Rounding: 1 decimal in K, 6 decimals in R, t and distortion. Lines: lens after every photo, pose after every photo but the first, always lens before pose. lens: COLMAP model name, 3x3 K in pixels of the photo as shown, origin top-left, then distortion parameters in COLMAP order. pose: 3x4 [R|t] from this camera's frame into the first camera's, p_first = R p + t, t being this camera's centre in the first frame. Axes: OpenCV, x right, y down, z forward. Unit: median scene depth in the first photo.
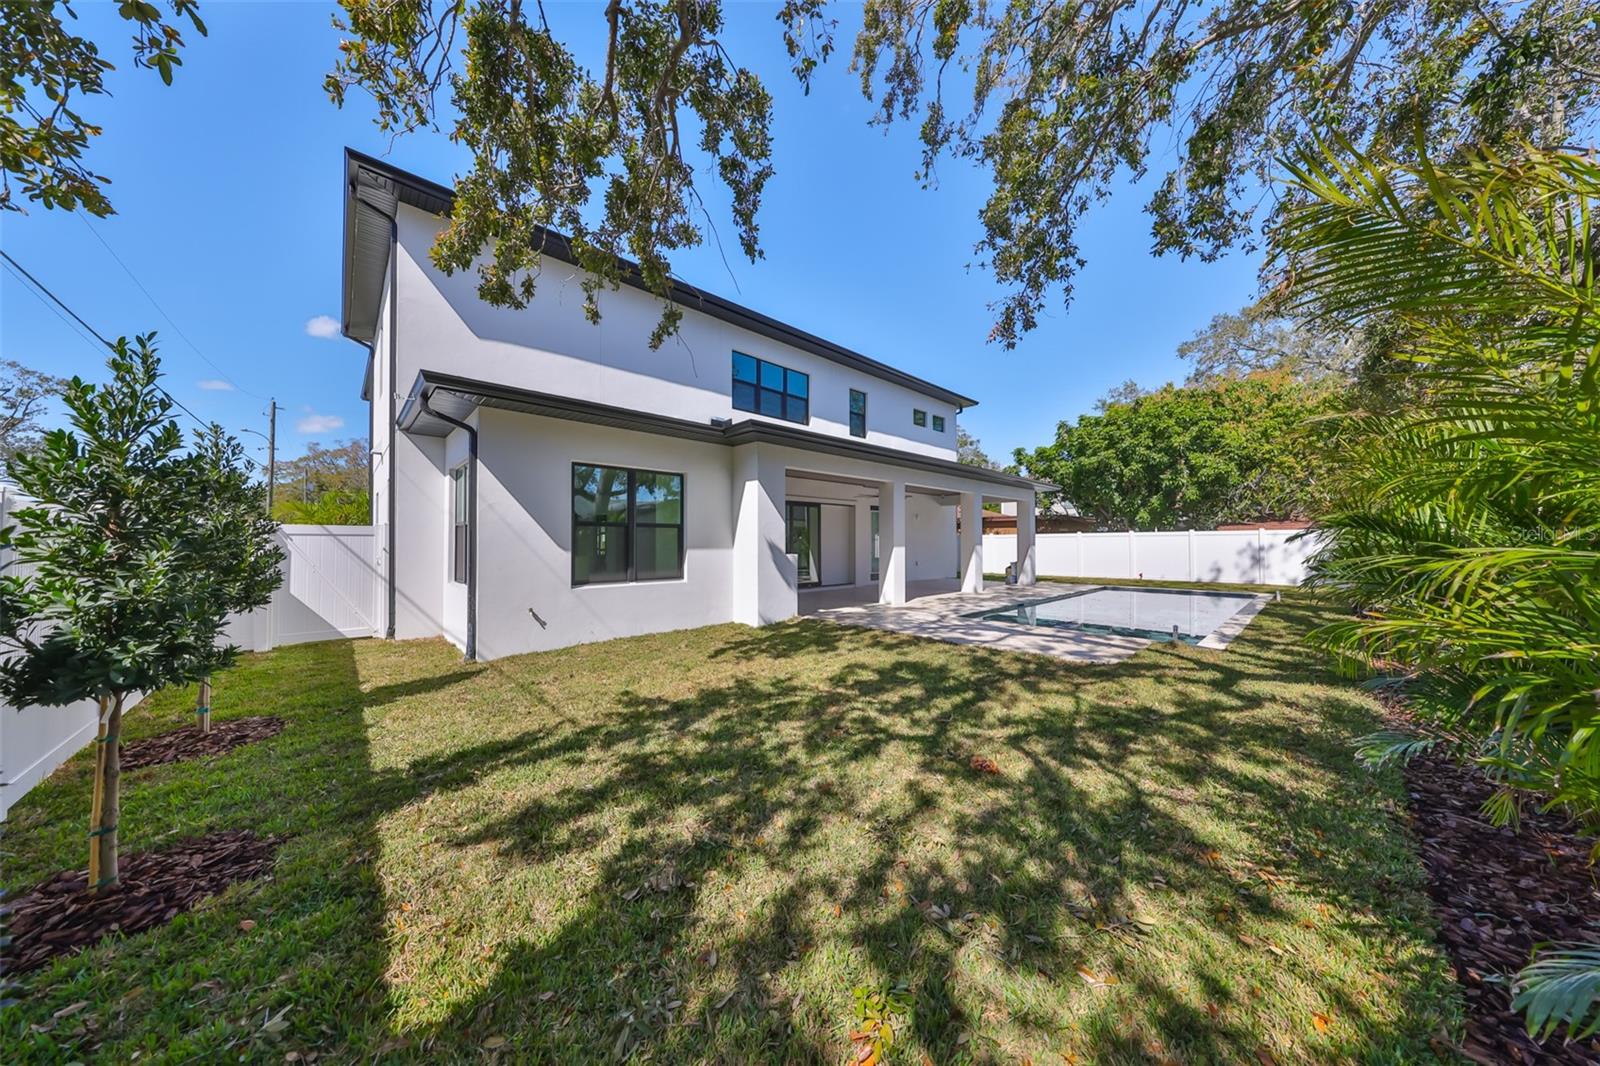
lens RADIAL K [[503.4, 0, 791.9], [0, 503.4, 535.0], [0, 0, 1]] dist [0.001313, 0.000045]
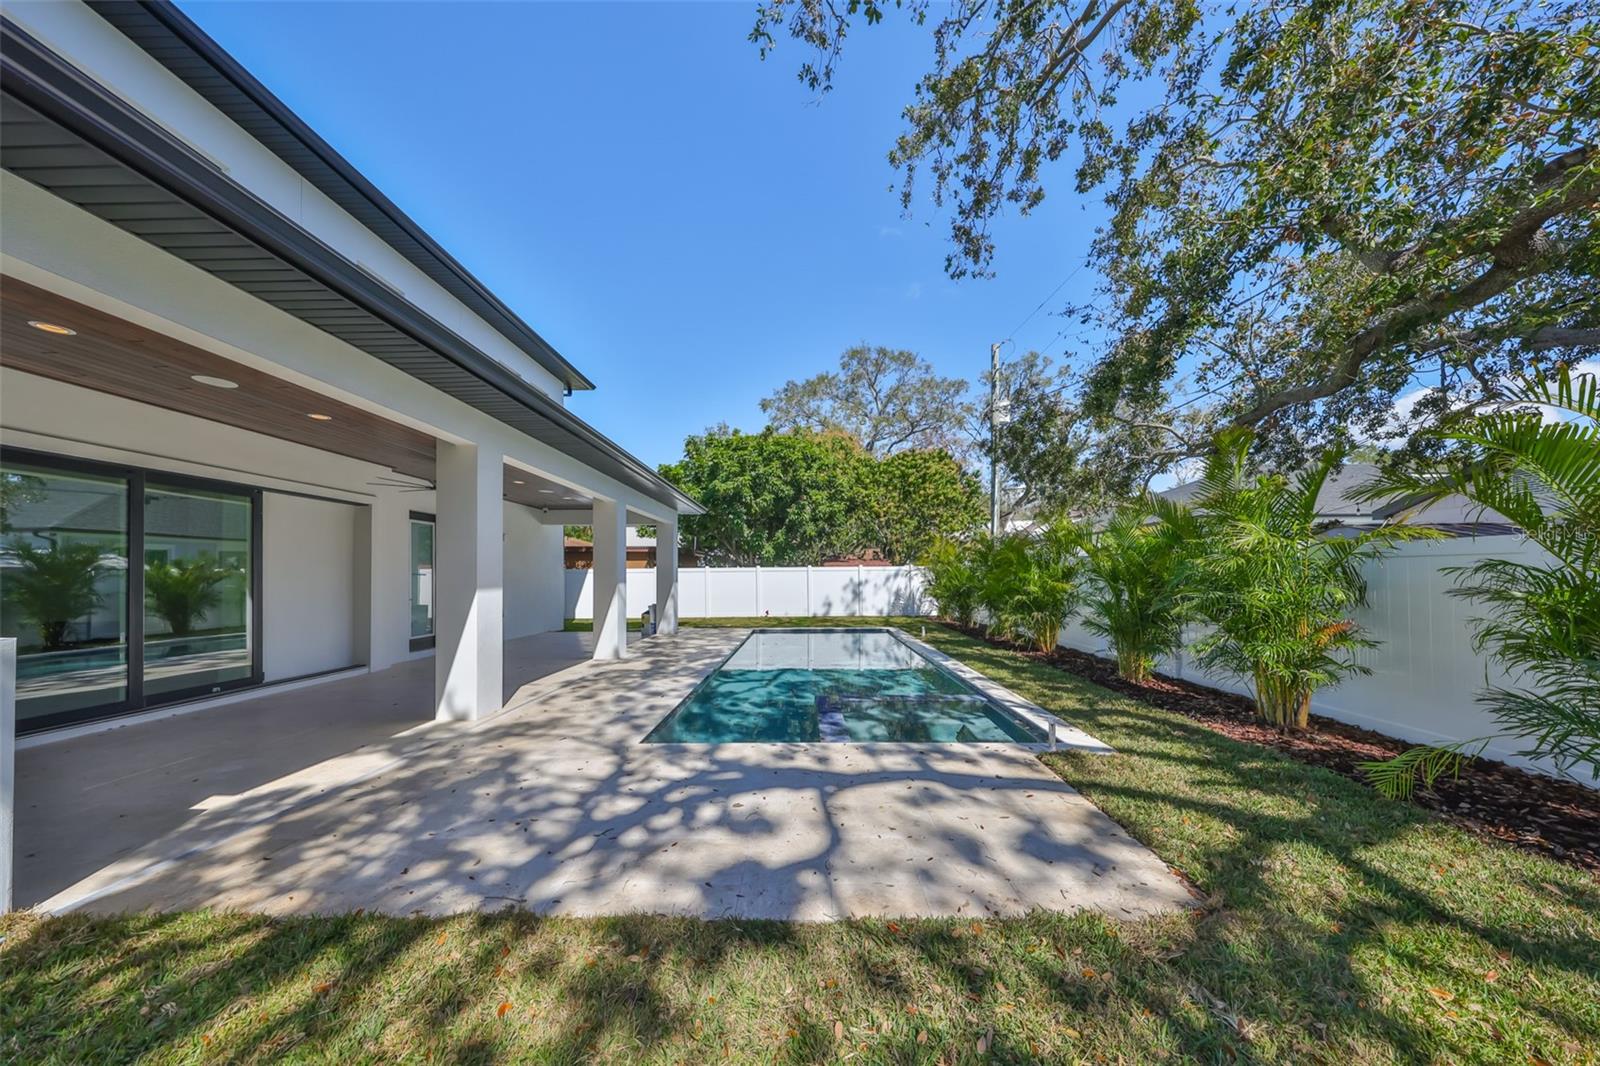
lens RADIAL K [[489.5, 0, 794.5], [0, 489.5, 570.9], [0, 0, 1]] dist [0.000601, 0.000027]
pose [[0.678523, 0.008993, 0.734524, 0.054237], [-0.010241, 0.999944, -0.002782, 0.003604], [-0.734508, -0.005635, 0.678577, 0.363764]]
